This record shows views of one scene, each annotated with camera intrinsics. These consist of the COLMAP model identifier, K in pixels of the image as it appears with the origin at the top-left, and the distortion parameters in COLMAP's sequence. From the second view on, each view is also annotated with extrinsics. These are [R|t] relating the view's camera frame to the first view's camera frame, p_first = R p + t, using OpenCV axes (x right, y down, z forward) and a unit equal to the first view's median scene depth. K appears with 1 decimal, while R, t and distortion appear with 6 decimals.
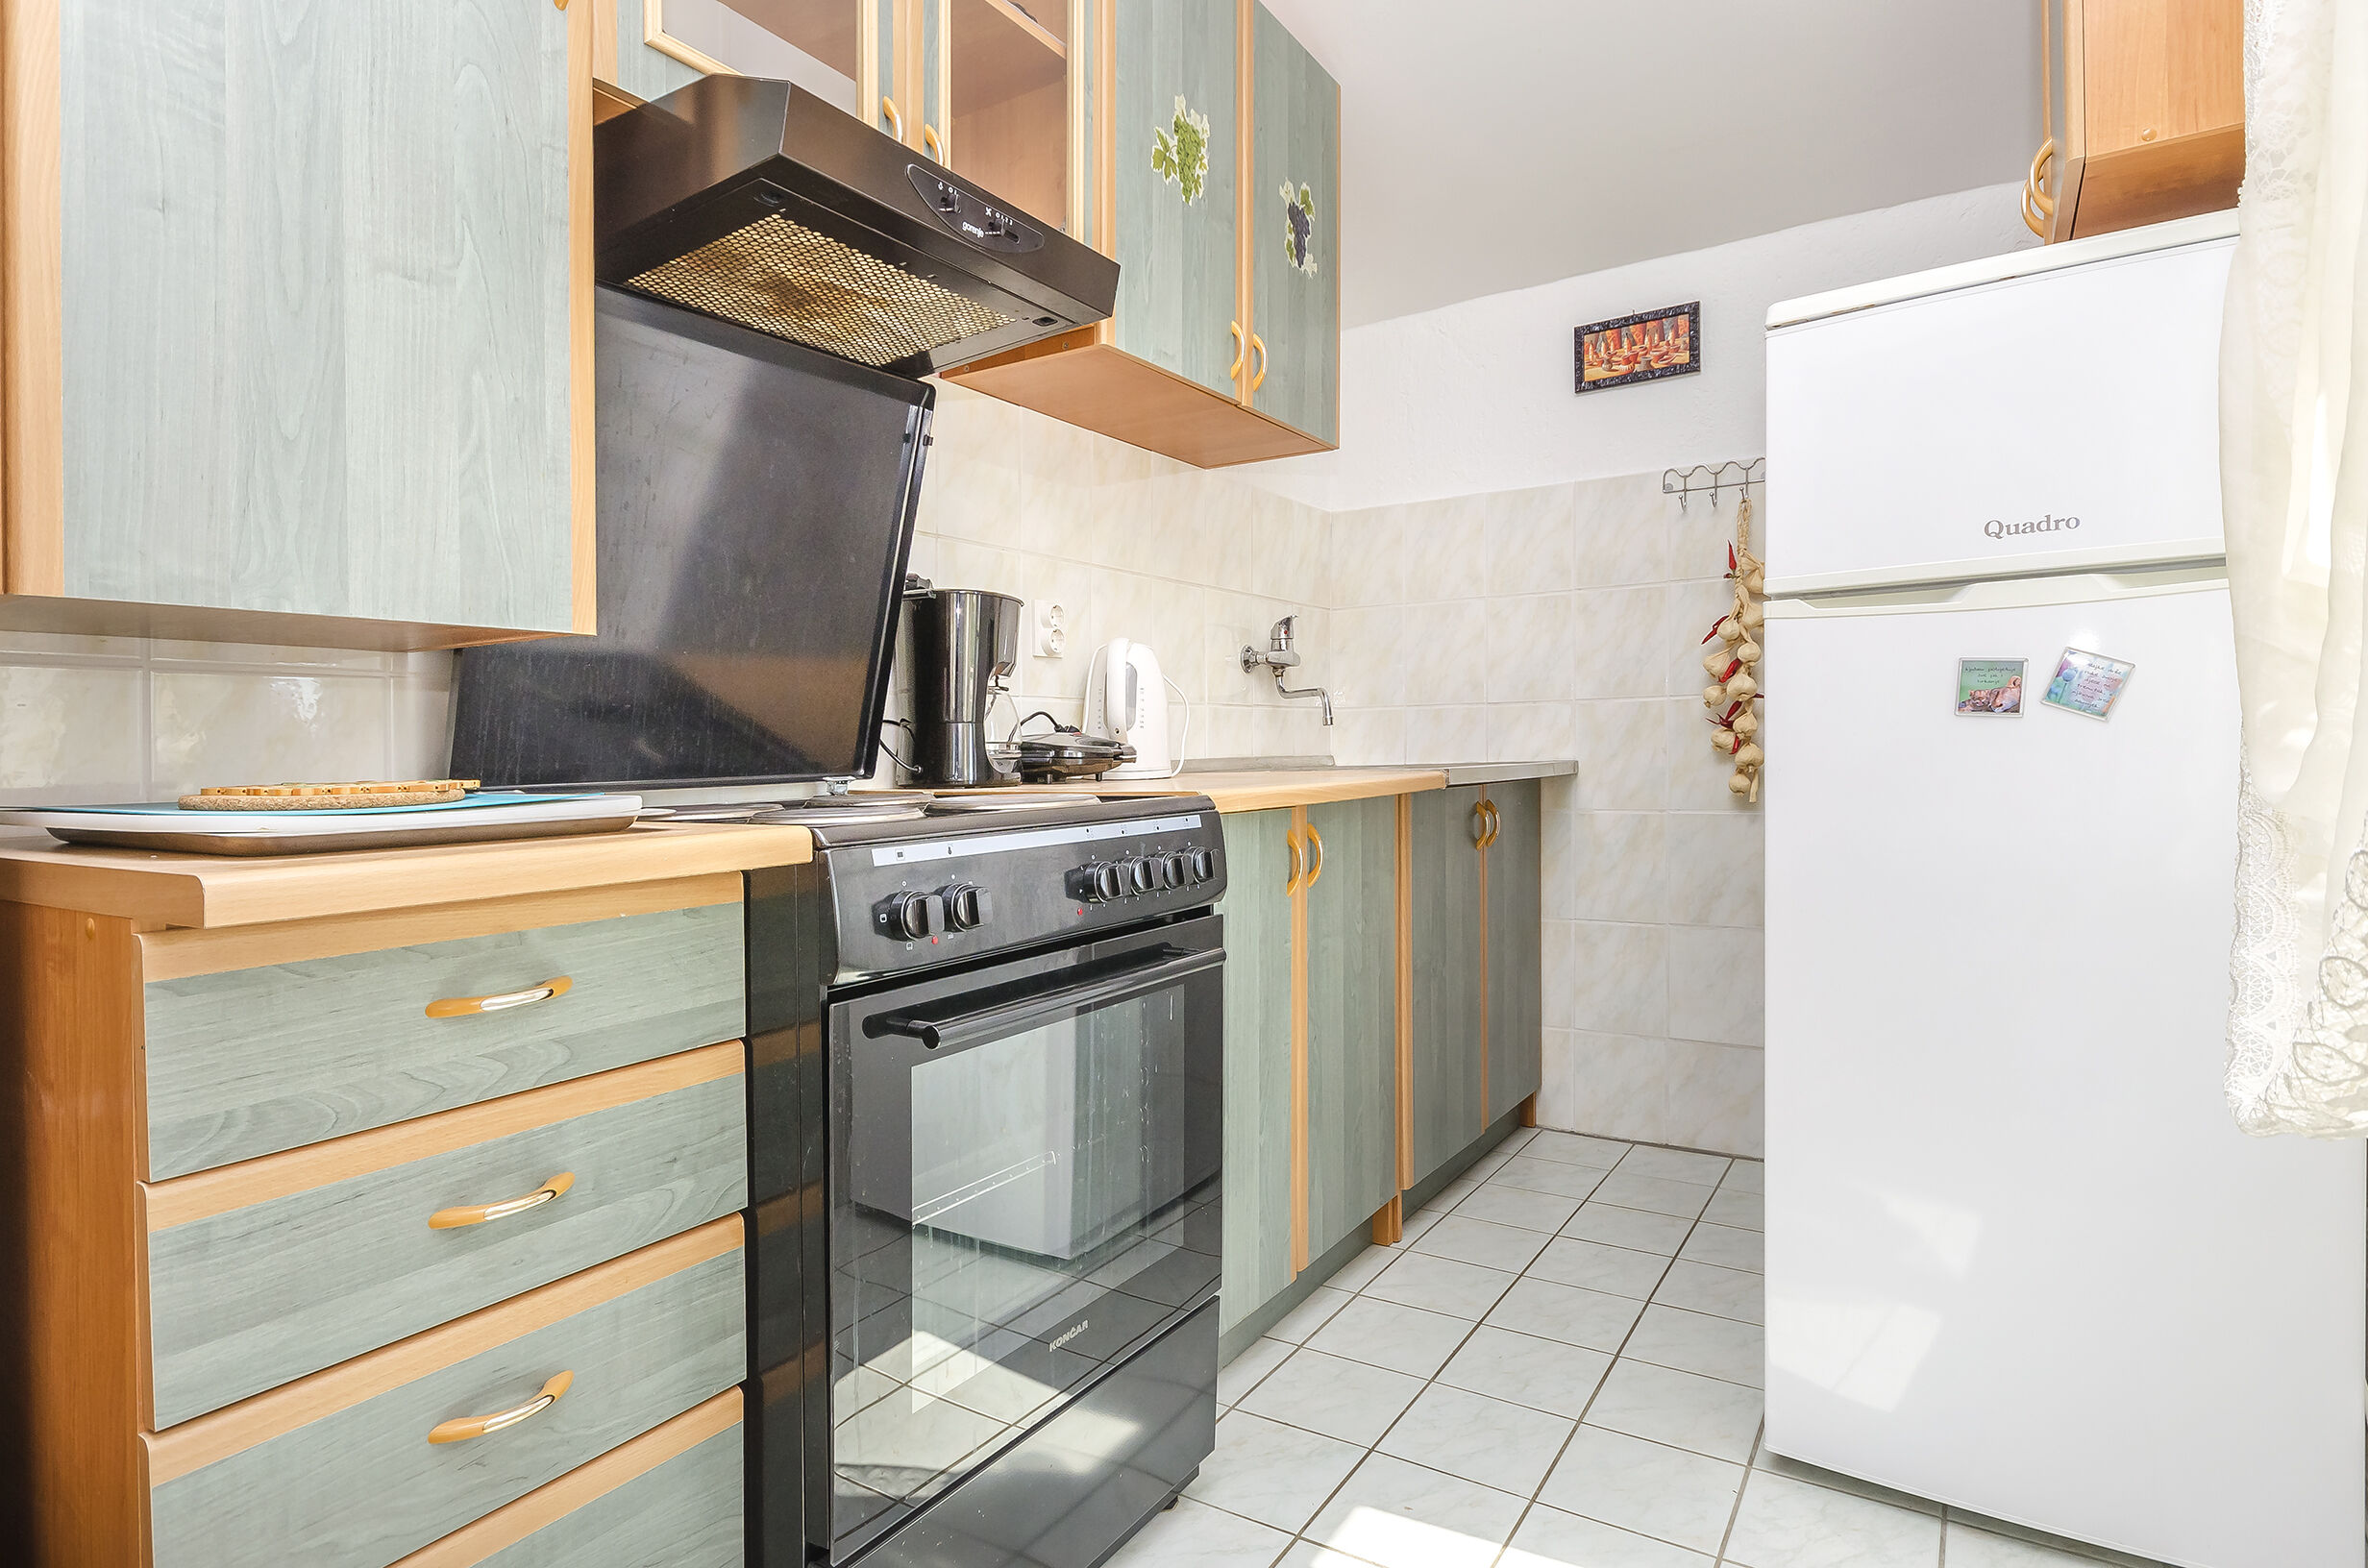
lens RADIAL K [[1249.0, 0, 1185.1], [0, 1249.0, 776.0], [0, 0, 1]] dist [0.003752, -0.001953]
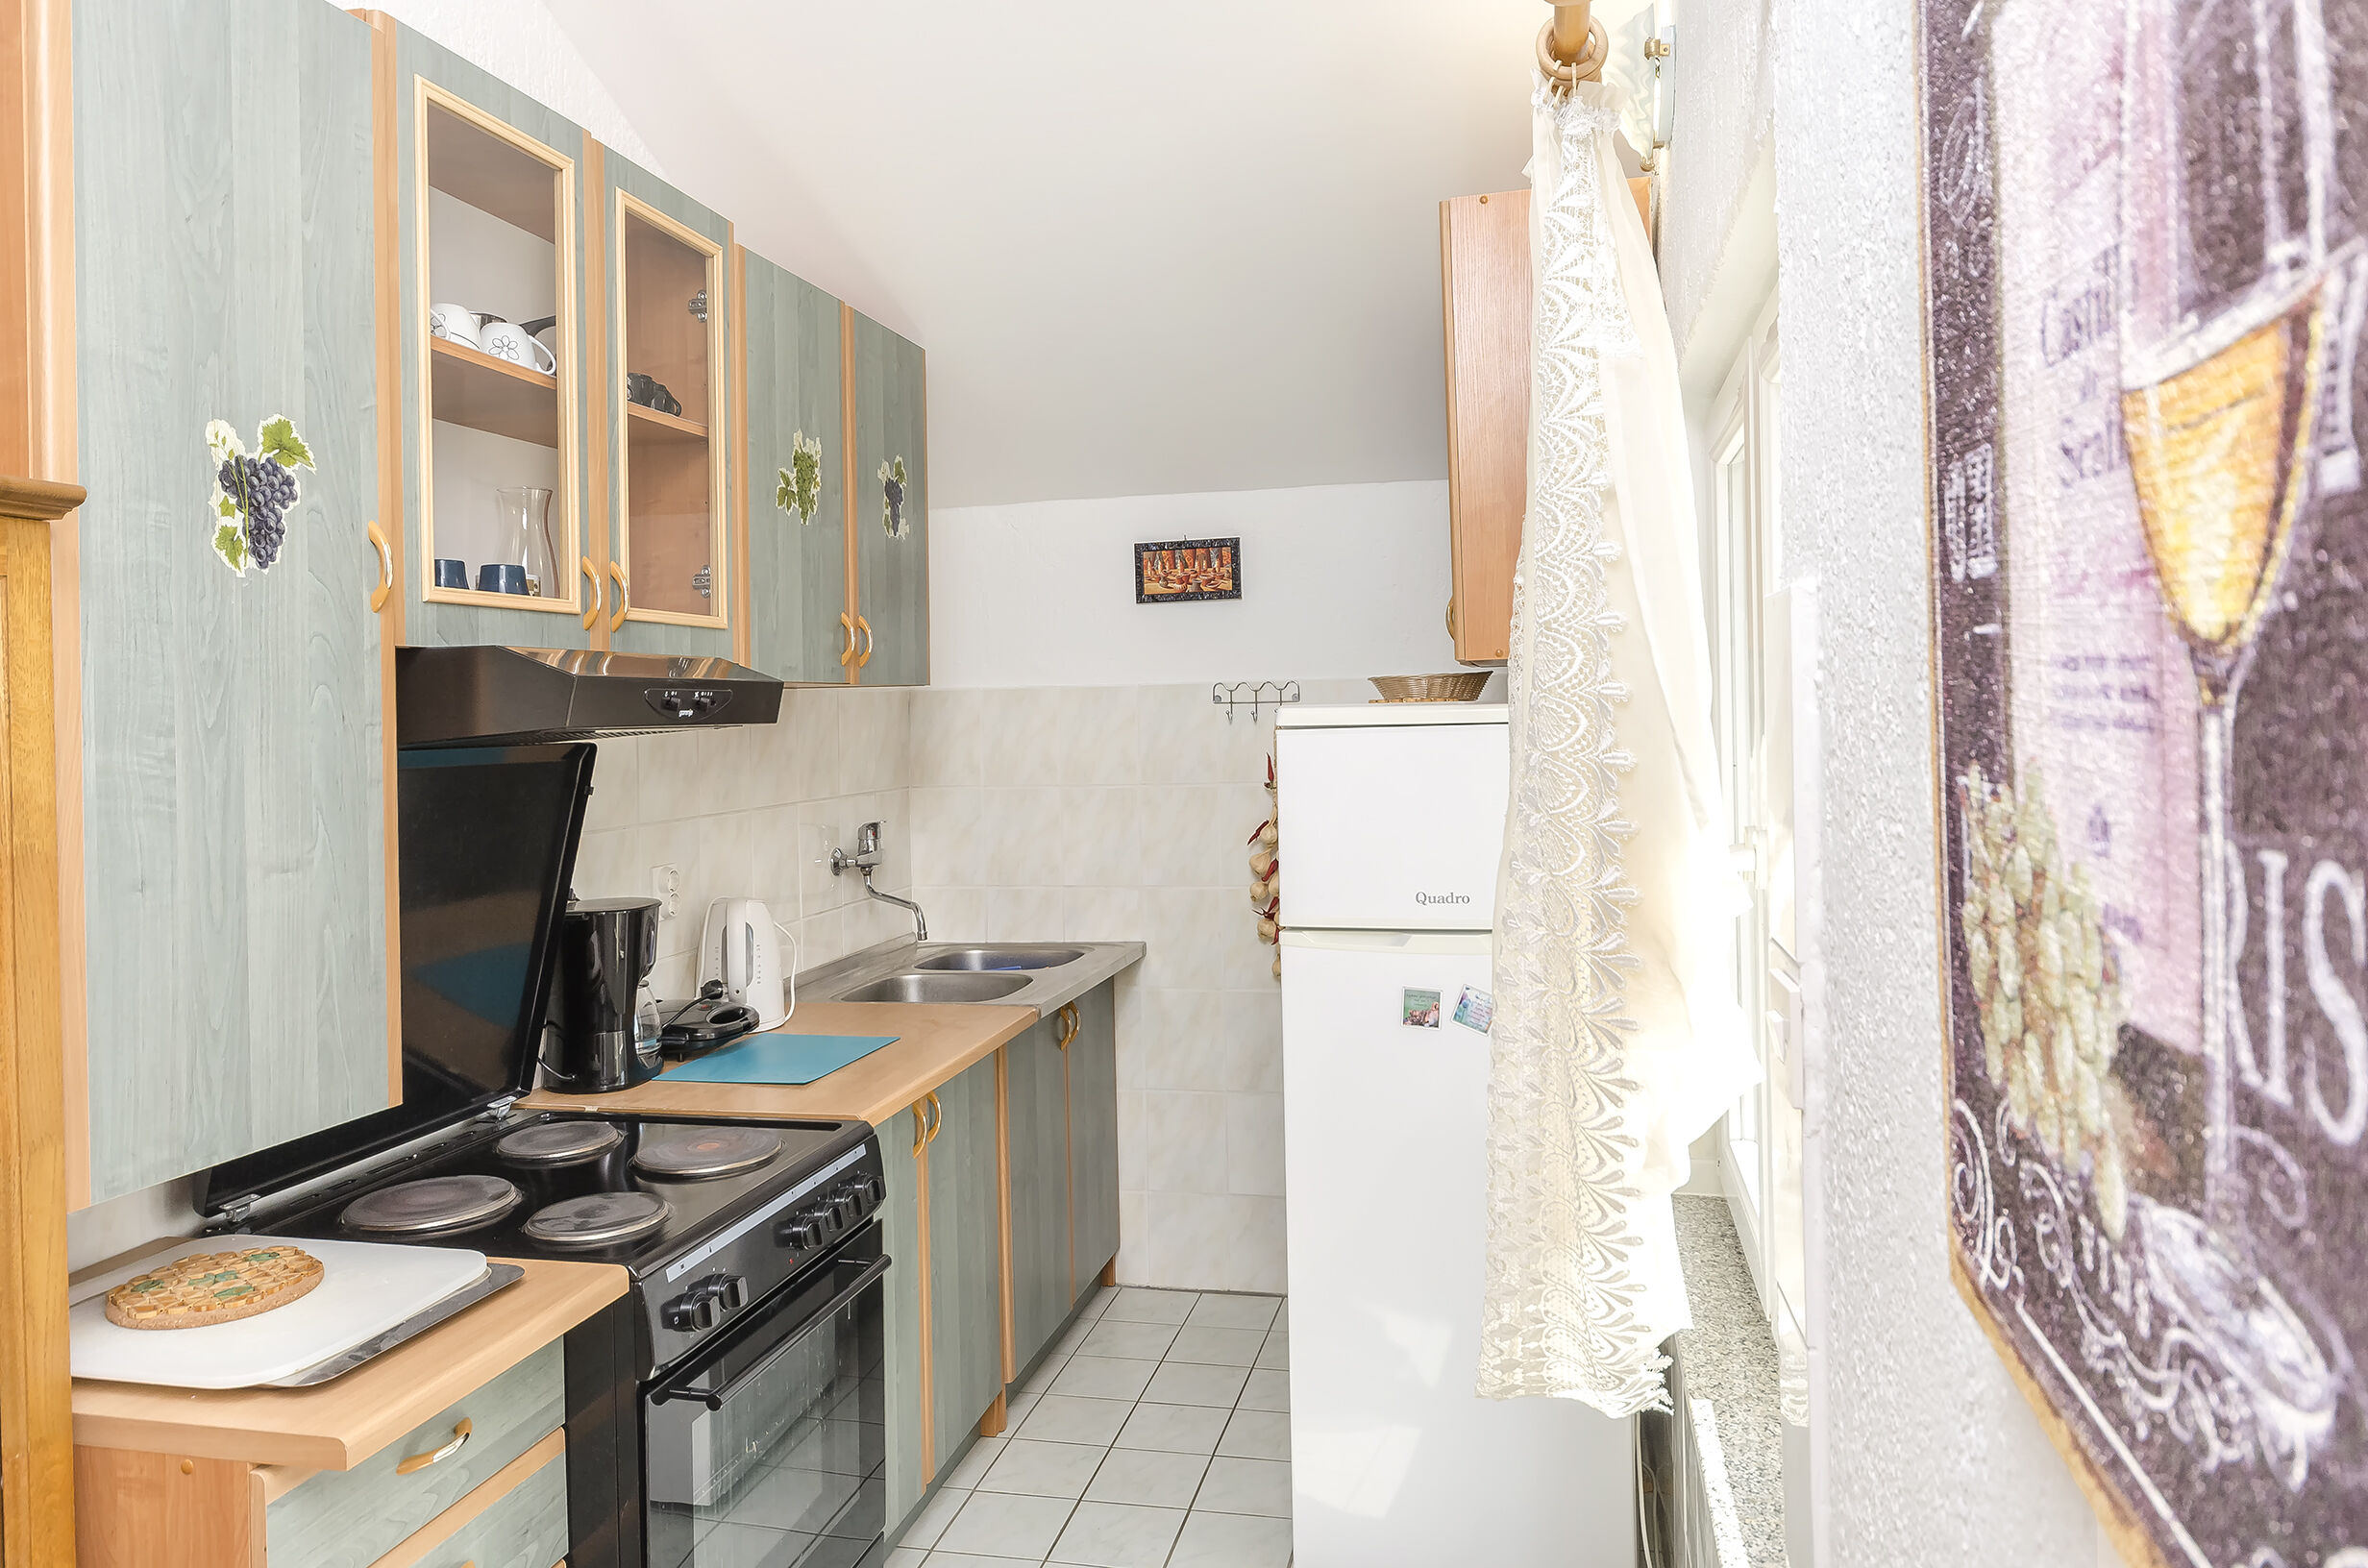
lens RADIAL K [[1509.1, 0, 1187.7], [0, 1509.1, 723.0], [0, 0, 1]] dist [-0.002723, 0.000509]
pose [[0.943177, -0.010125, 0.332136, -0.122220], [0.020447, 0.999410, -0.027598, -0.231785], [-0.331660, 0.032821, 0.942828, -0.367607]]
